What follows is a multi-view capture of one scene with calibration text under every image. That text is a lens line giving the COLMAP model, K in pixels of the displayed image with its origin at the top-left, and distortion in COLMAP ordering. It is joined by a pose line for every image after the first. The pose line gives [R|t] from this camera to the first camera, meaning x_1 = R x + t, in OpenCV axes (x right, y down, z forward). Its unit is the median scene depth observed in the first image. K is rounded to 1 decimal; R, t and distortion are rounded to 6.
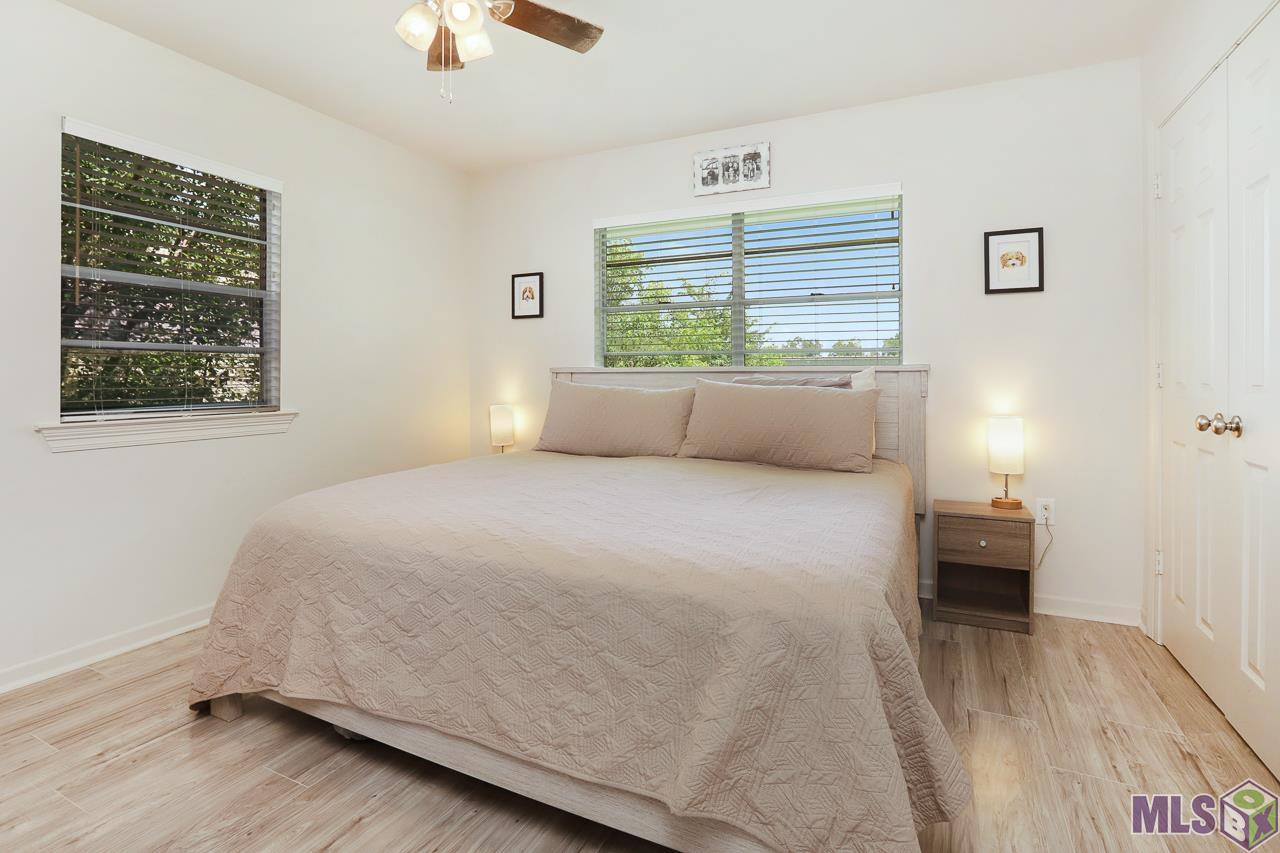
lens RADIAL K [[629.9, 0, 635.5], [0, 629.9, 377.2], [0, 0, 1]] dist [-0.059726, 0.022211]
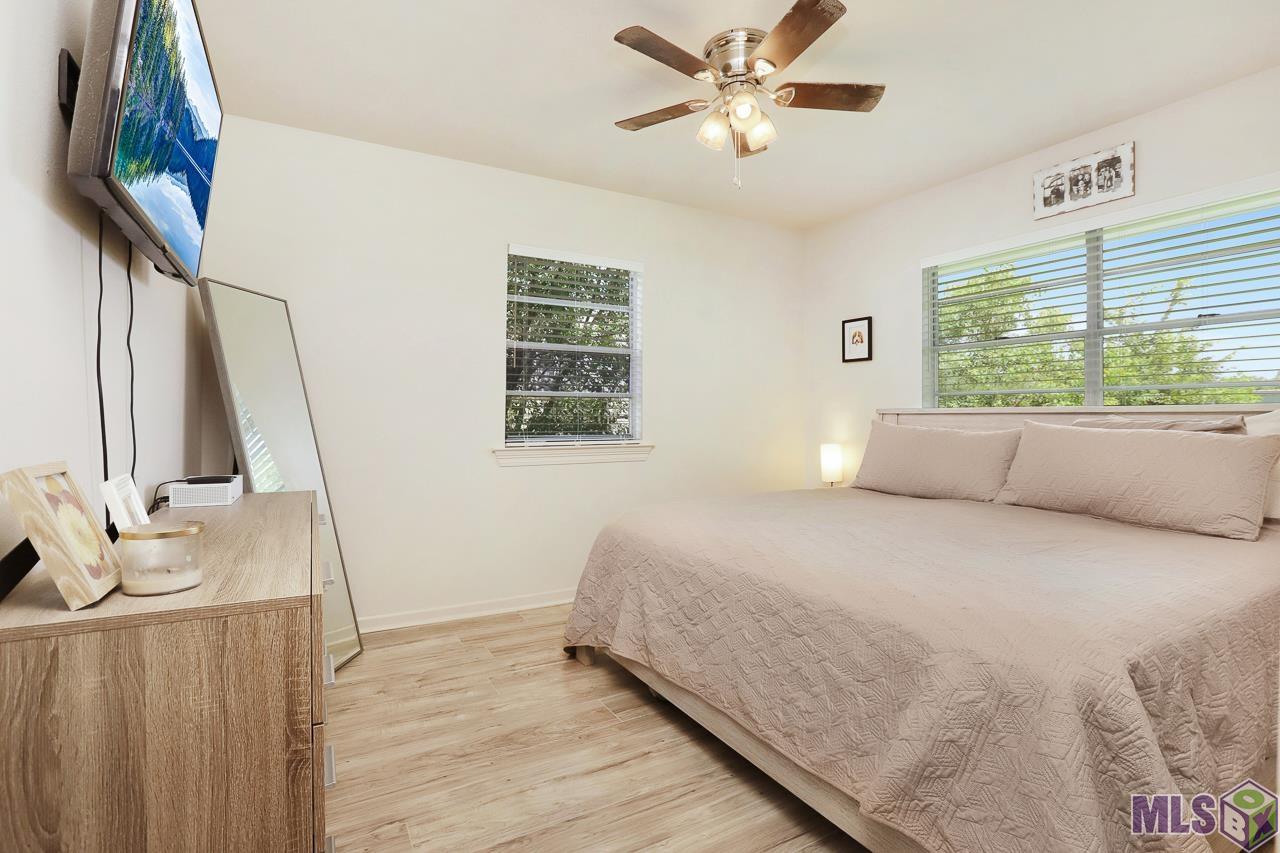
lens RADIAL K [[610.6, 0, 639.2], [0, 610.6, 413.7], [0, 0, 1]] dist [-0.059999, 0.024089]
pose [[0.827511, -0.000353, -0.561449, 0.218866], [-0.002436, 0.999988, -0.004220, -0.004089], [0.561444, 0.004859, 0.827500, -0.077664]]
